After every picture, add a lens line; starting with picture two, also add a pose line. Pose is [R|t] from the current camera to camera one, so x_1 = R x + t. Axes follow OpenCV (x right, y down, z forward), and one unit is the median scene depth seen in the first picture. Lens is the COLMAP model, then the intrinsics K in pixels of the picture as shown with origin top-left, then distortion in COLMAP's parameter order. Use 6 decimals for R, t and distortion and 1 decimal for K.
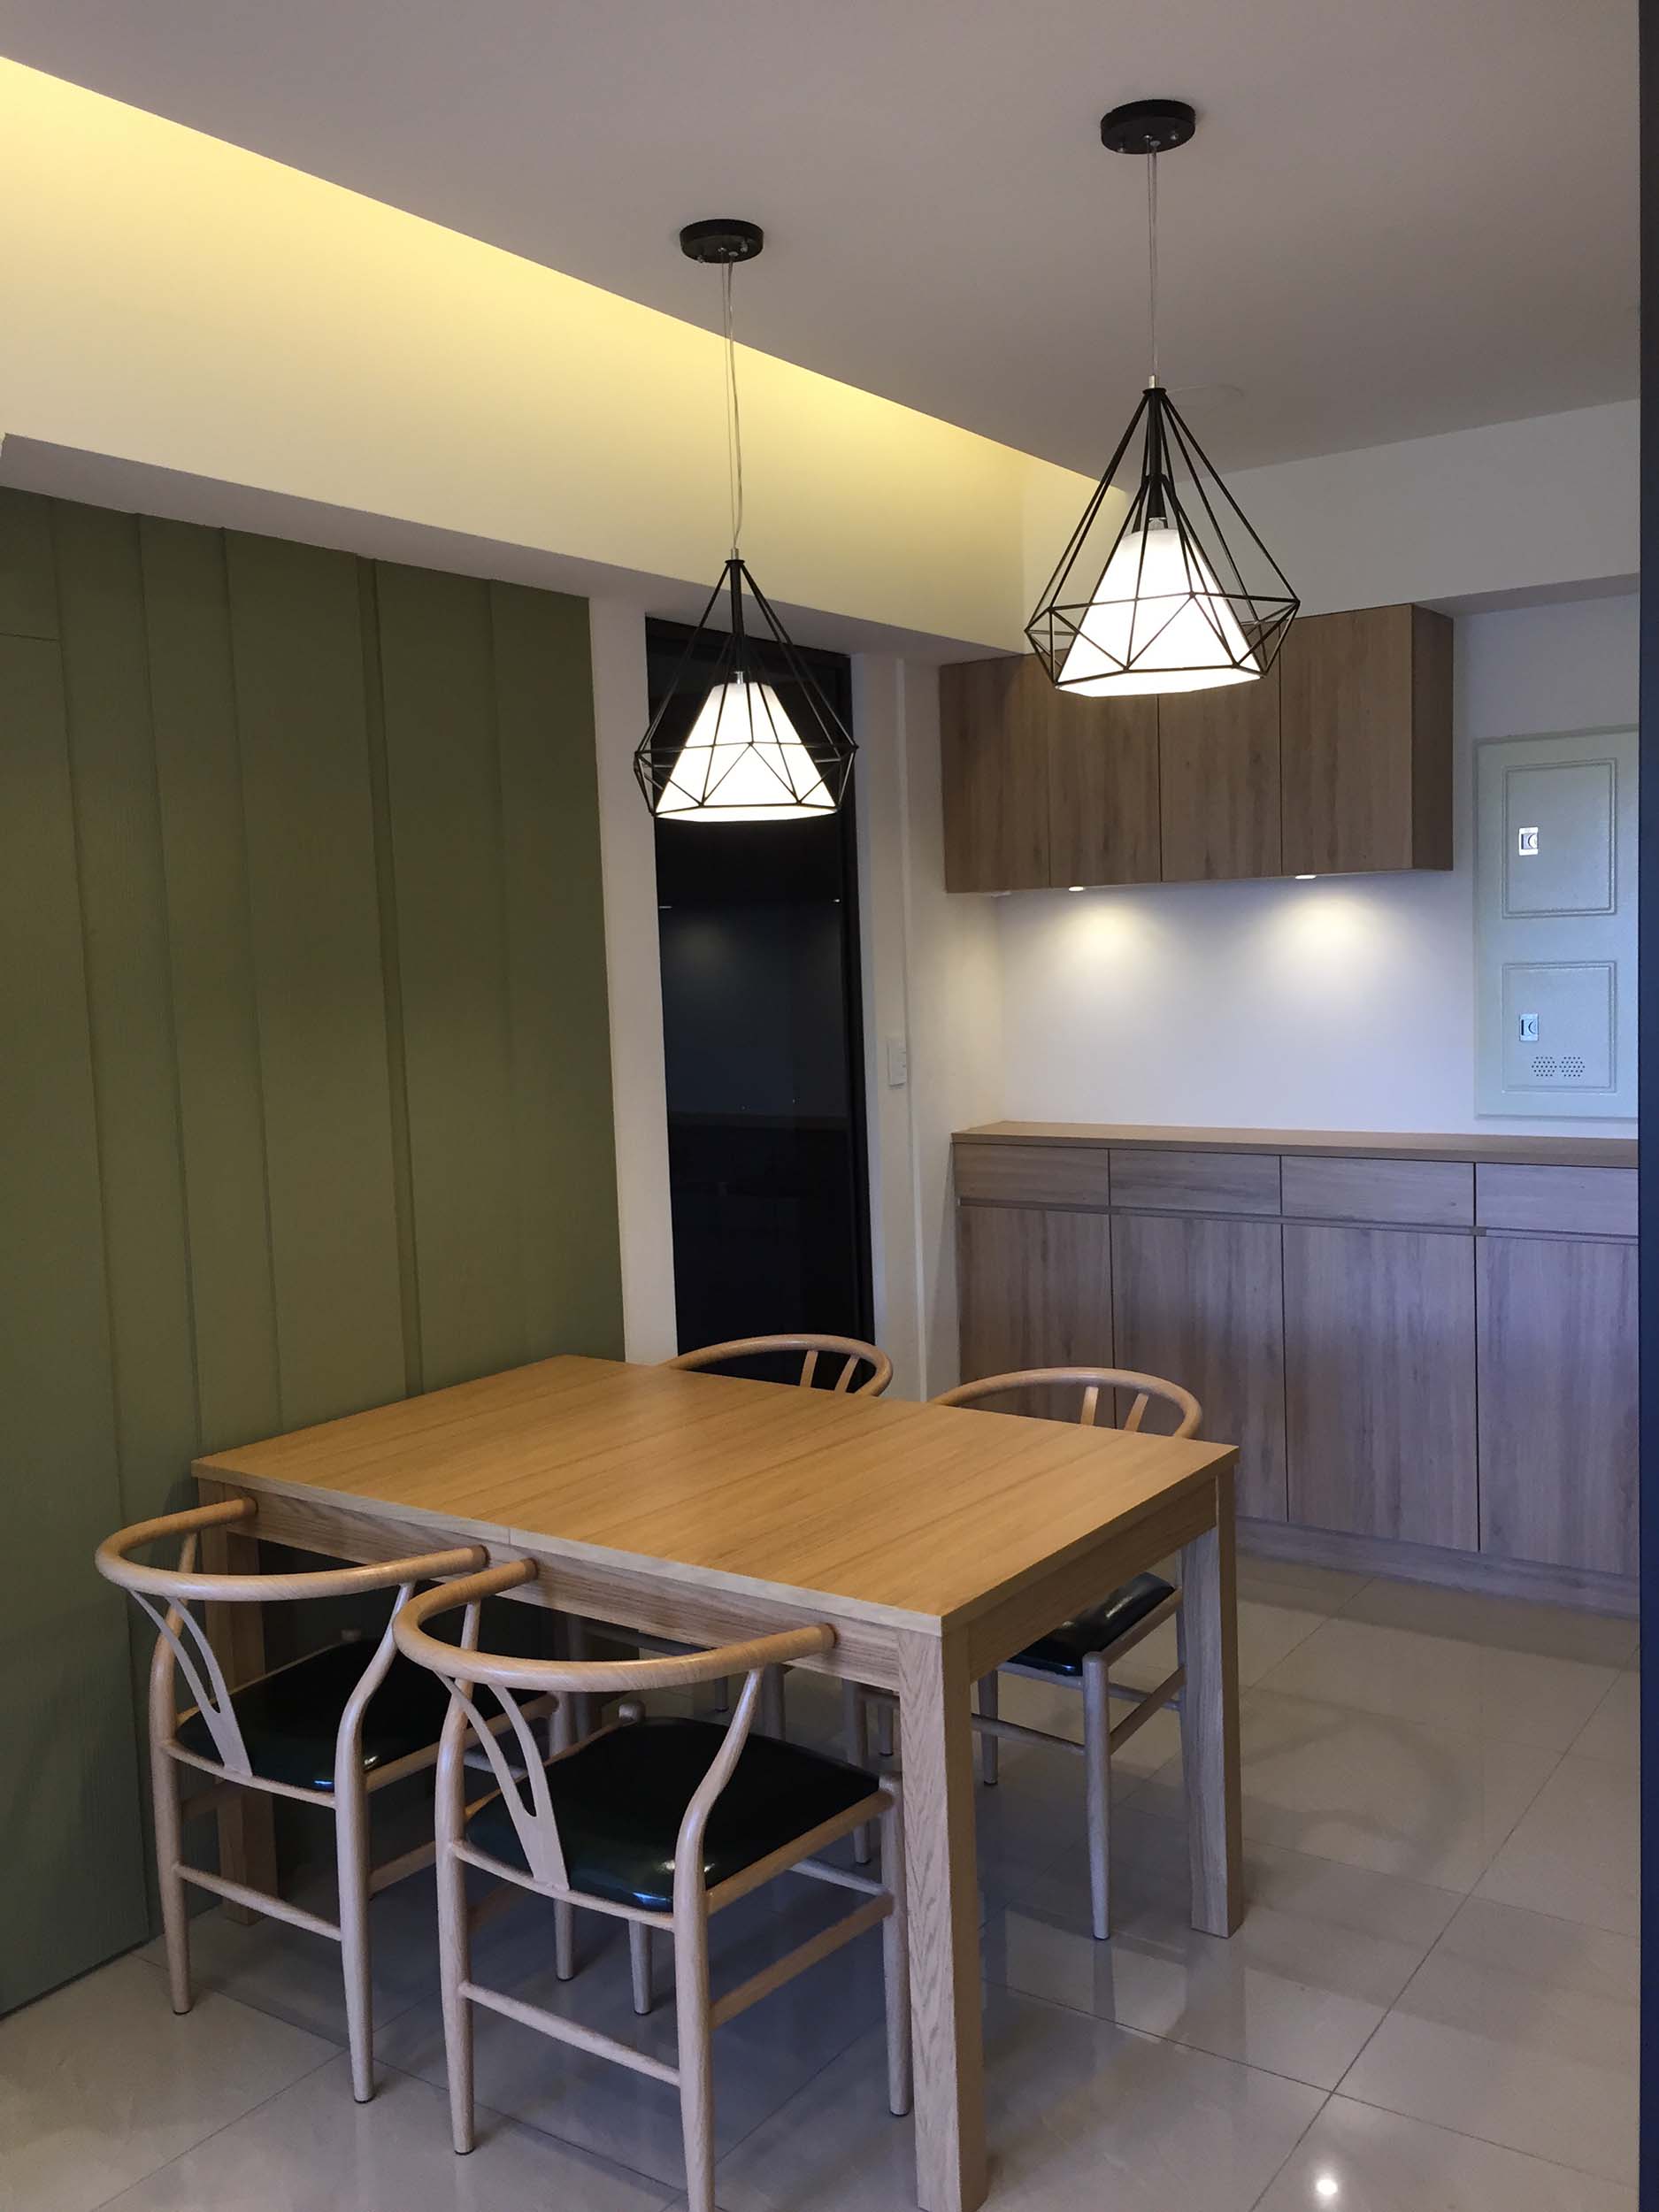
lens RADIAL K [[1917.8, 0, 829.5], [0, 1917.8, 1106.0], [0, 0, 1]] dist [0.060080, -0.055699]
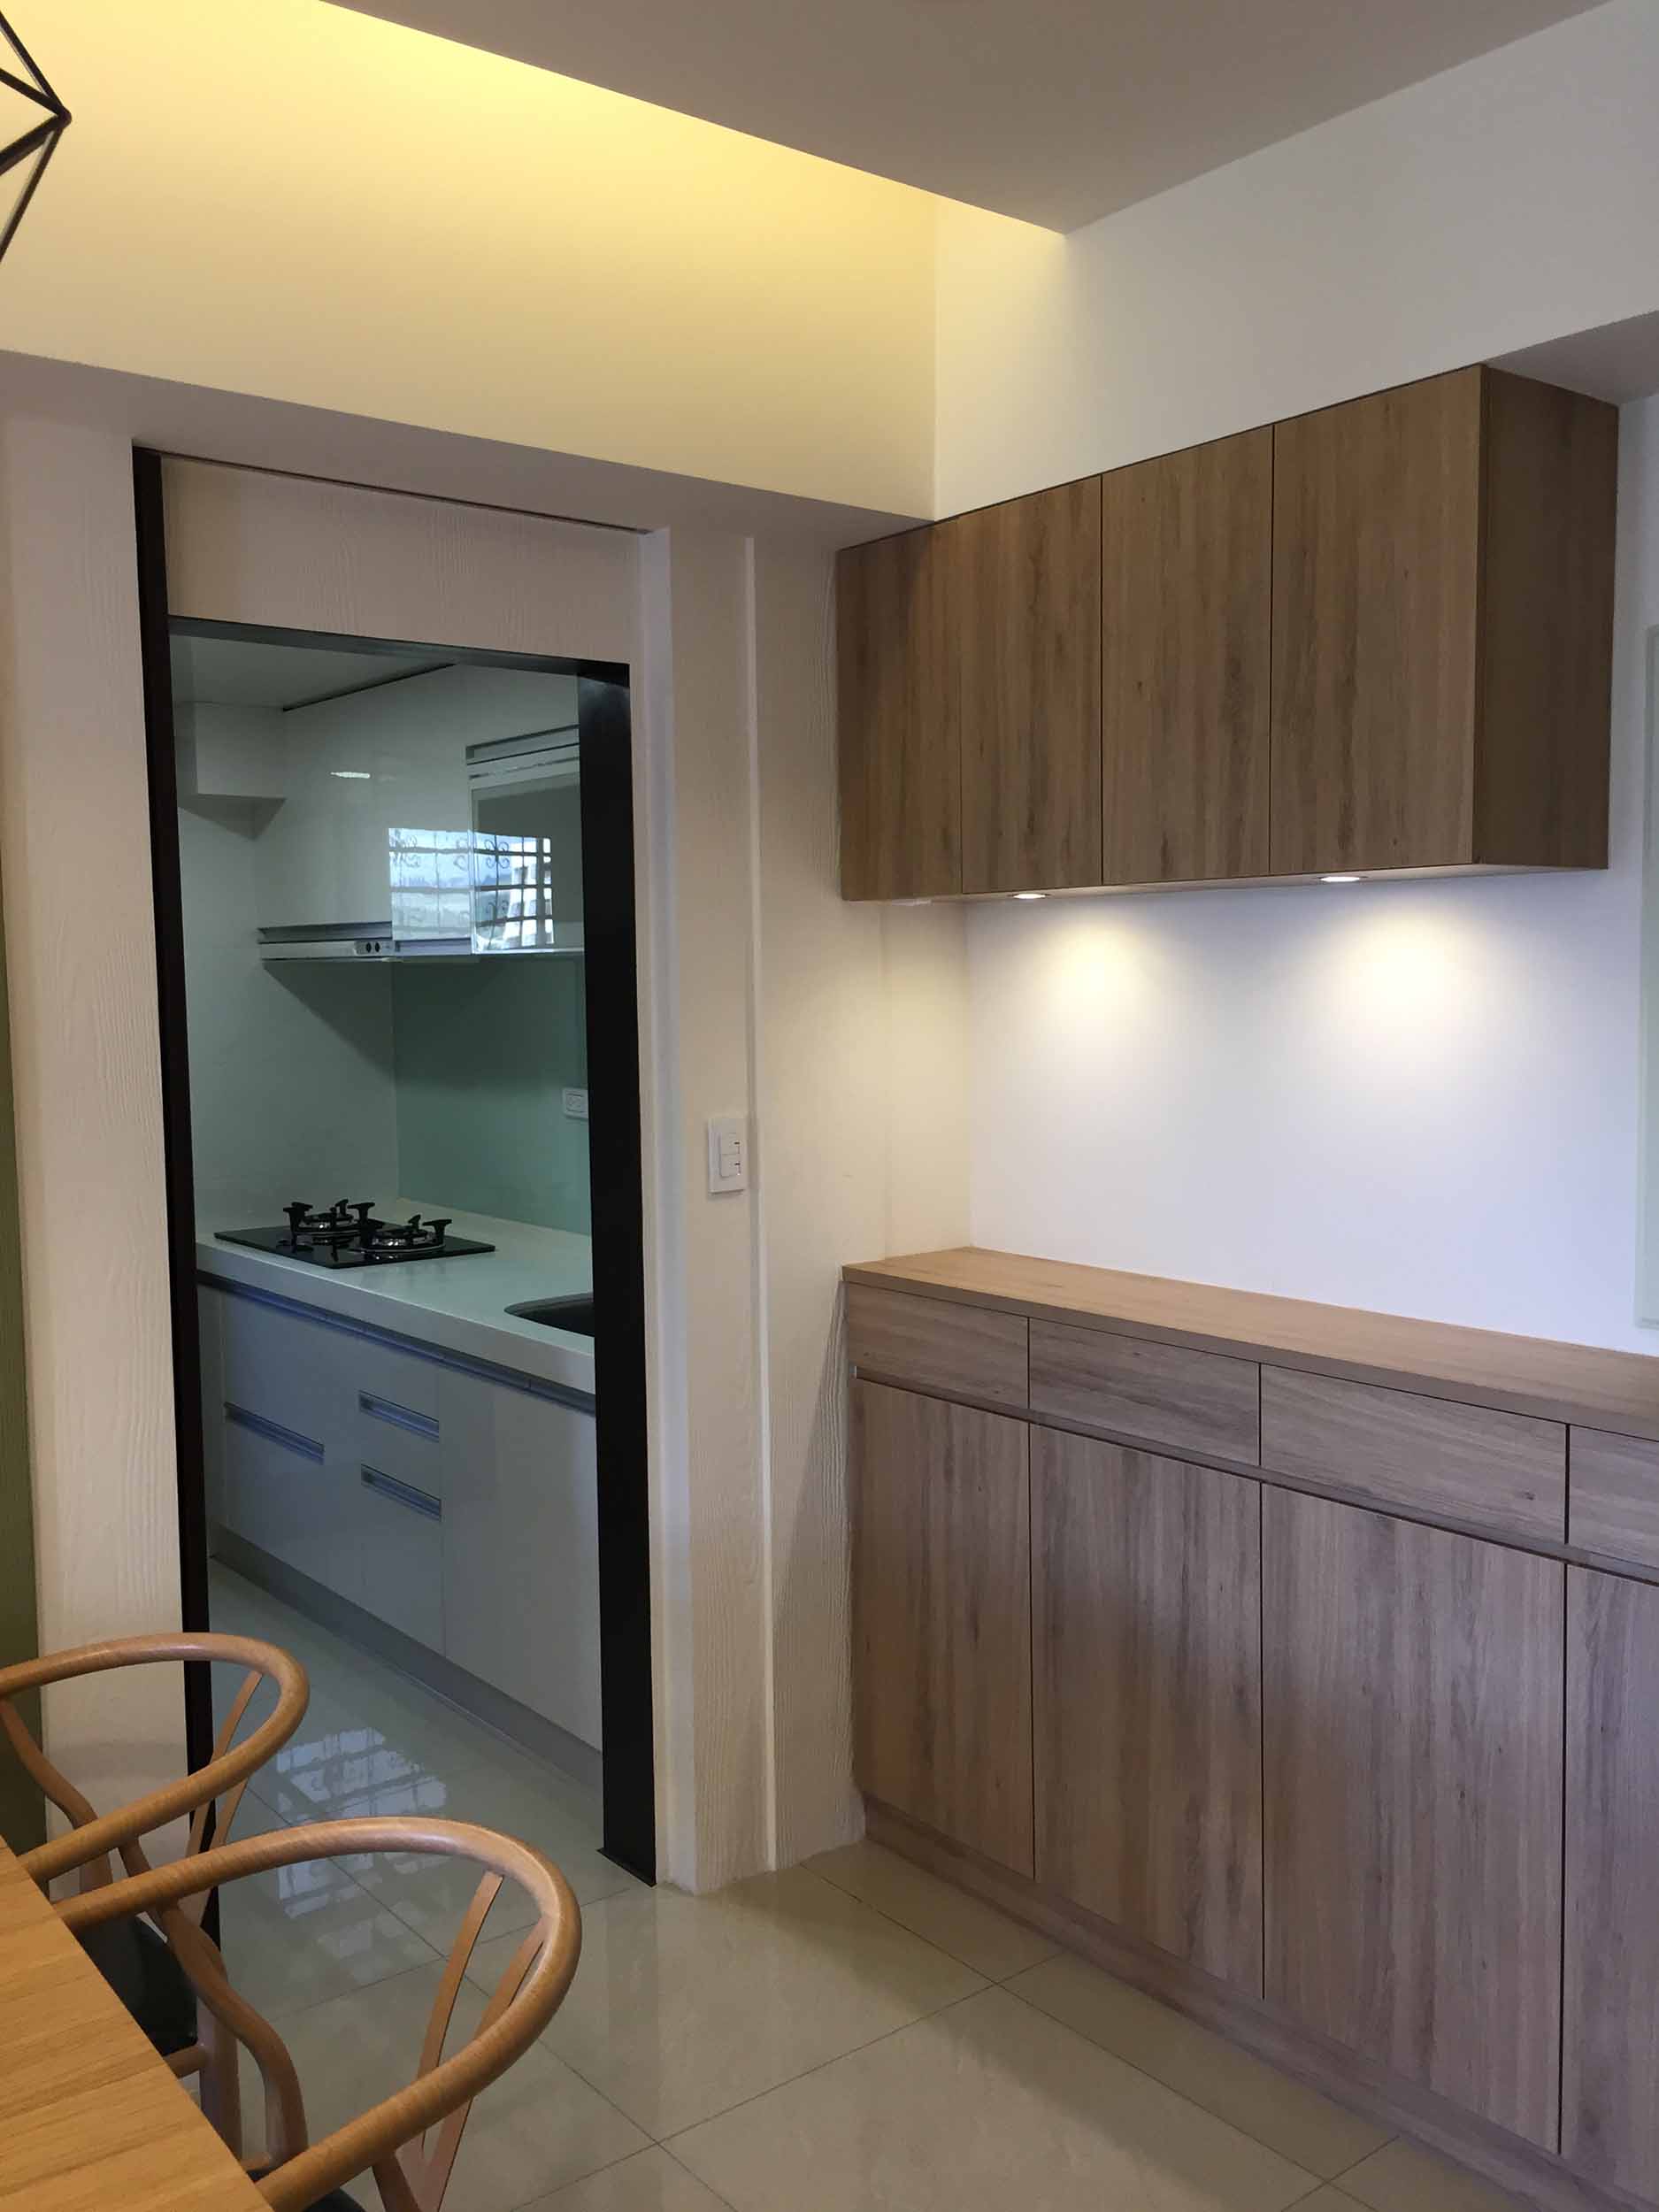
lens RADIAL K [[1917.8, 0, 829.5], [0, 1917.8, 1106.0], [0, 0, 1]] dist [0.060080, -0.055699]
pose [[0.956387, 0.043411, -0.288859, 0.273876], [-0.045178, 0.998979, 0.000552, -0.045368], [0.288588, 0.012522, 0.957372, 0.412635]]
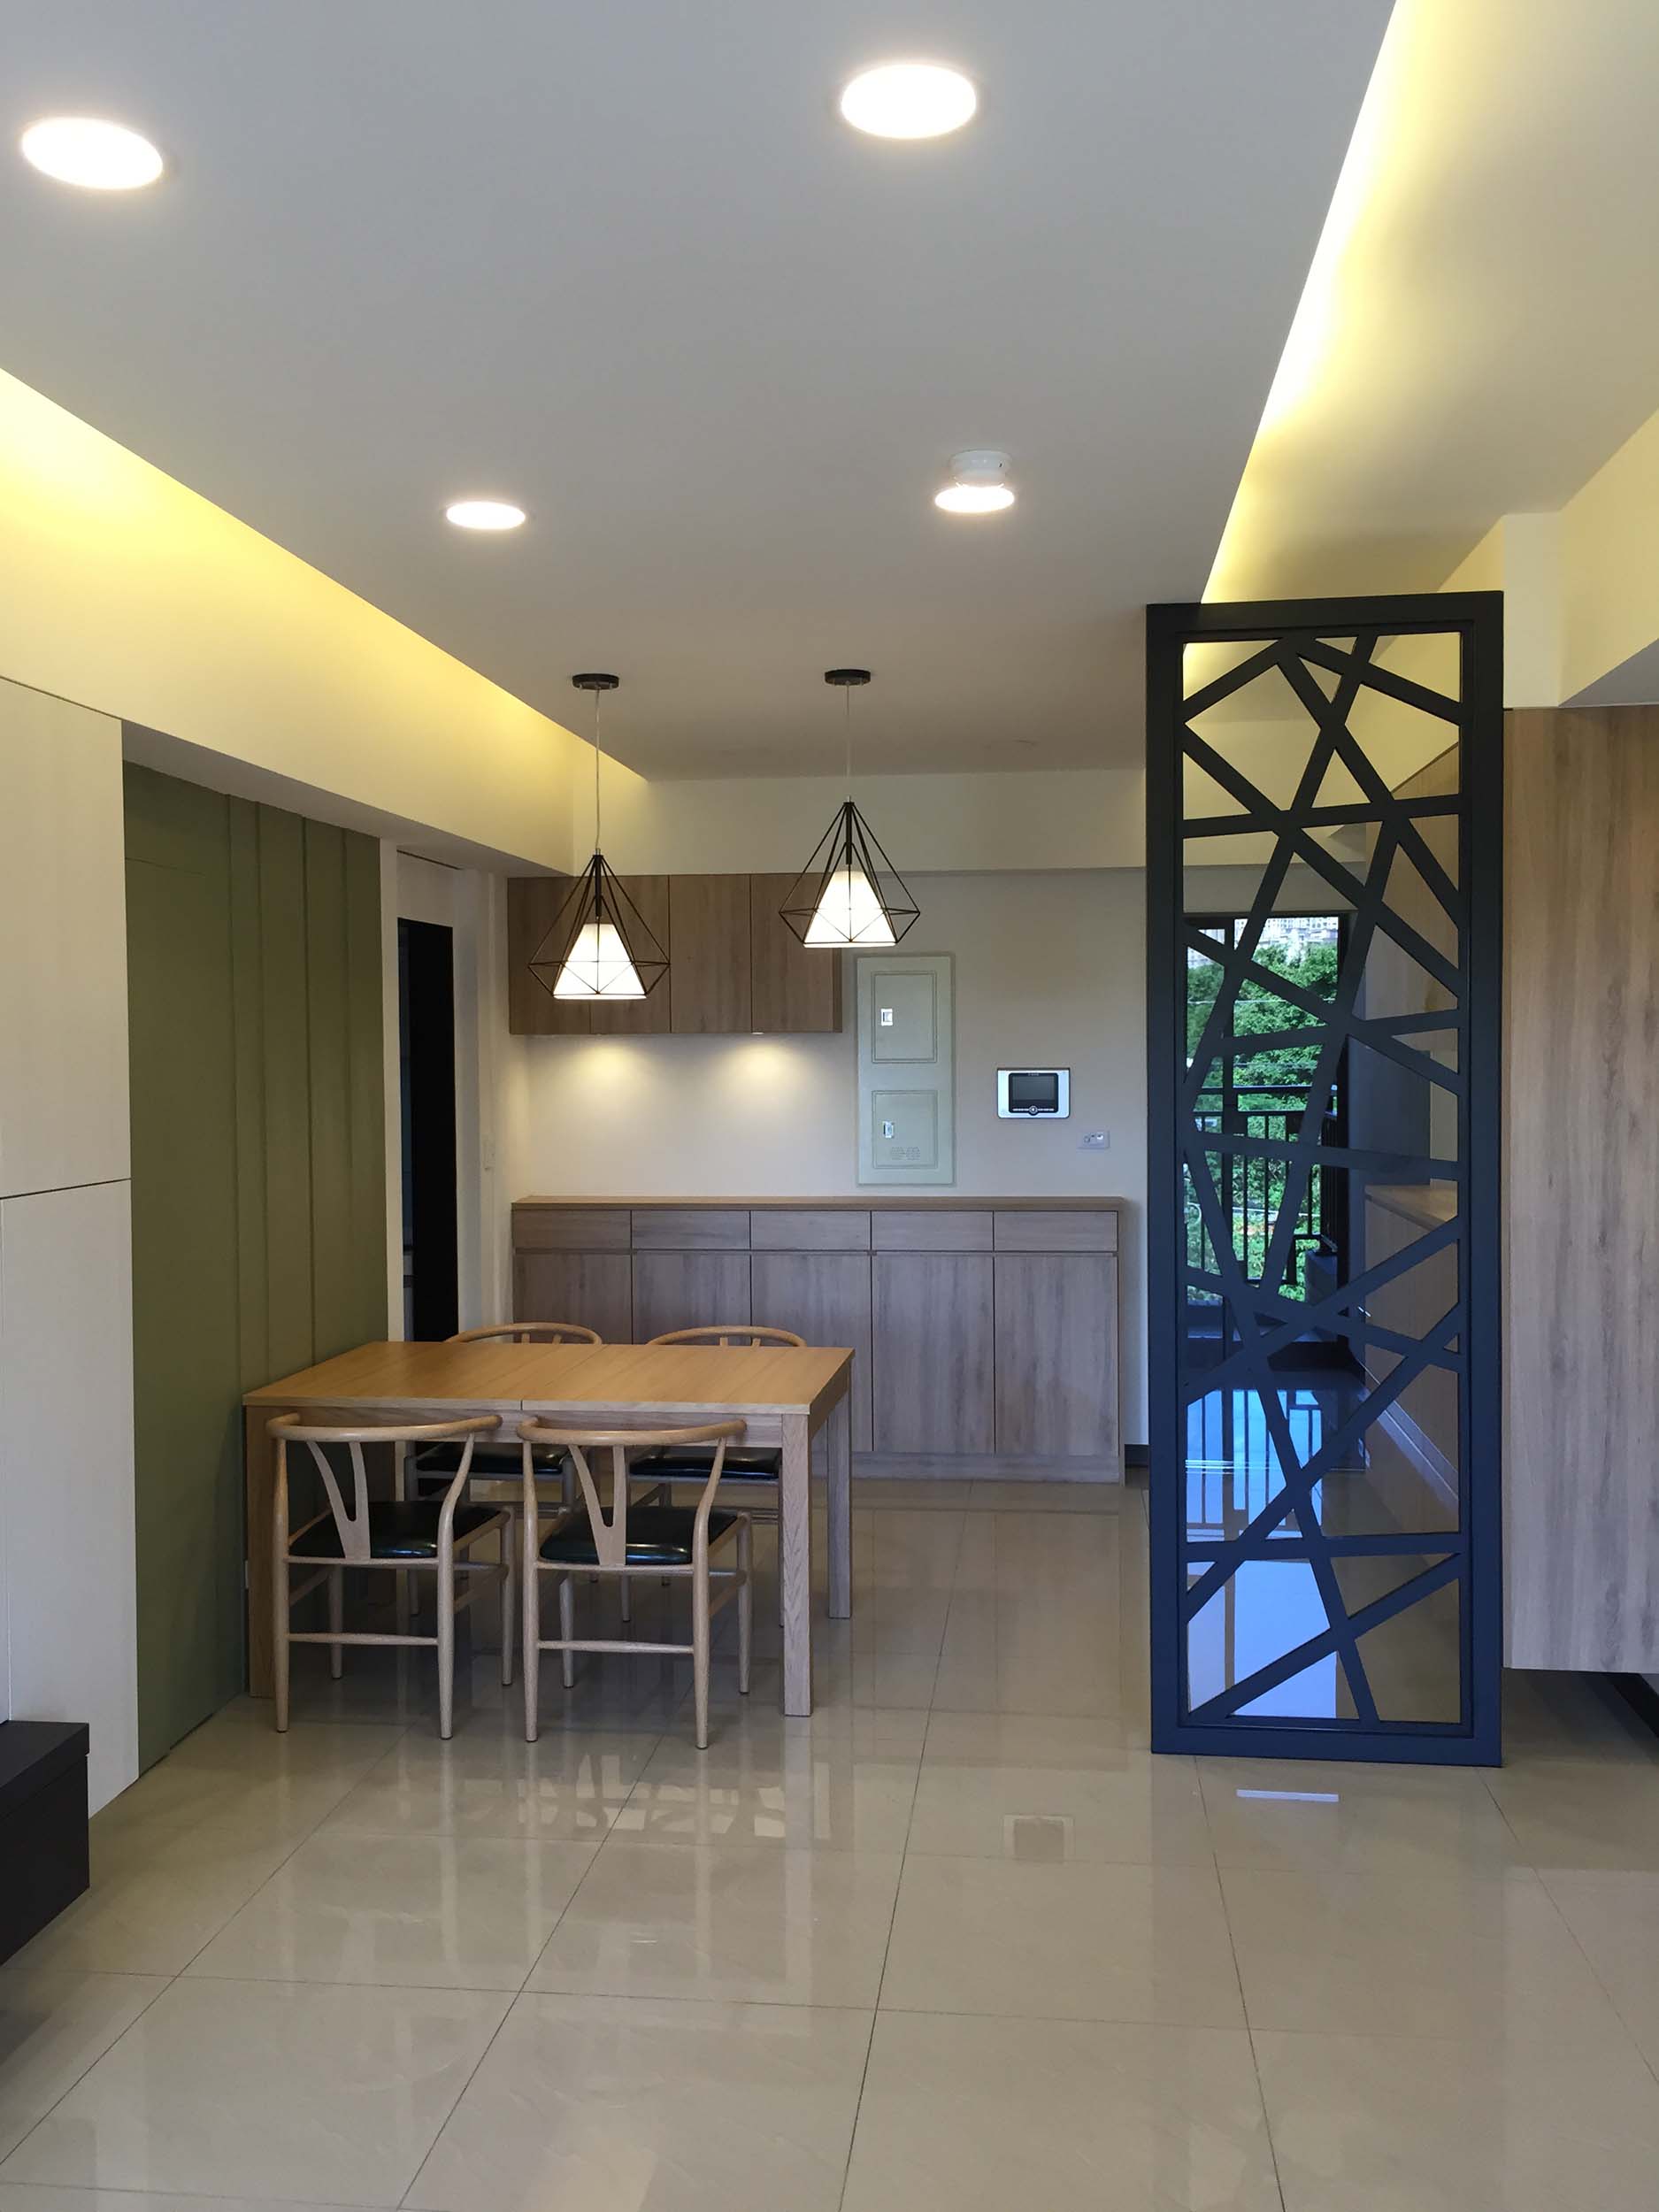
lens RADIAL K [[1917.8, 0, 829.5], [0, 1917.8, 1106.0], [0, 0, 1]] dist [0.060080, -0.055699]
pose [[0.885634, 0.013211, 0.464196, -0.431670], [0.016747, 0.998036, -0.060355, 0.036152], [-0.464082, 0.061227, 0.883674, -0.410571]]
